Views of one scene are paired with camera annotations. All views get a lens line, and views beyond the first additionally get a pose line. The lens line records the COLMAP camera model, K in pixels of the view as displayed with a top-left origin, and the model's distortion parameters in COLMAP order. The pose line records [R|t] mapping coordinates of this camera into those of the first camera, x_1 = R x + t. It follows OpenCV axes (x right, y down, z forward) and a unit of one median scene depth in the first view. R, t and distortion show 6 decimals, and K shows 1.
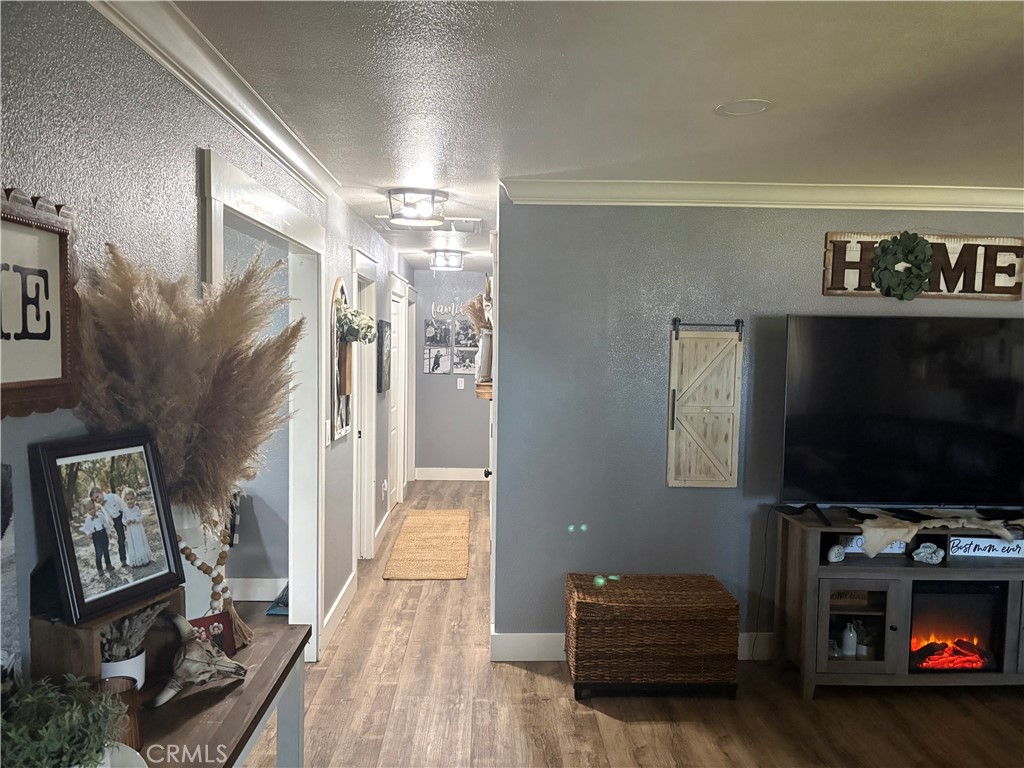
lens RADIAL K [[779.8, 0, 511.7], [0, 779.8, 390.0], [0, 0, 1]] dist [0.013580, -0.011723]
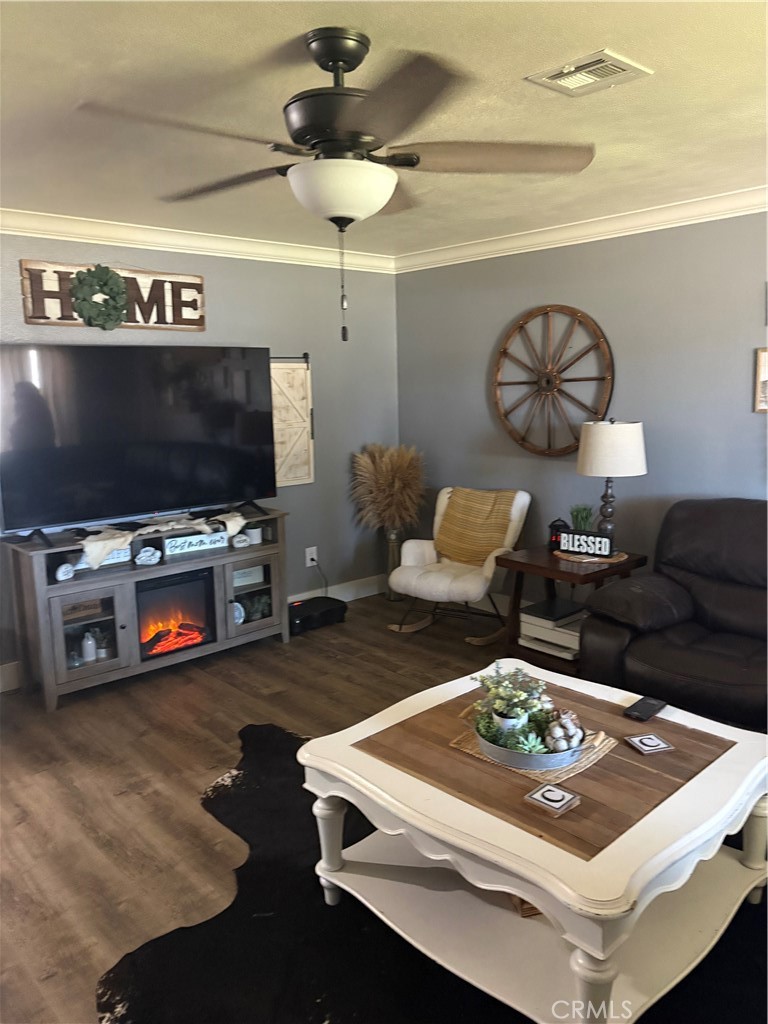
lens RADIAL K [[779.8, 0, 385.8], [0, 779.8, 504.5], [0, 0, 1]] dist [0.013580, -0.011723]
pose [[0.751178, -0.135365, 0.646071, 0.065478], [0.069380, 0.989517, 0.126656, 0.013640], [-0.656443, -0.050317, 0.752696, -0.076067]]
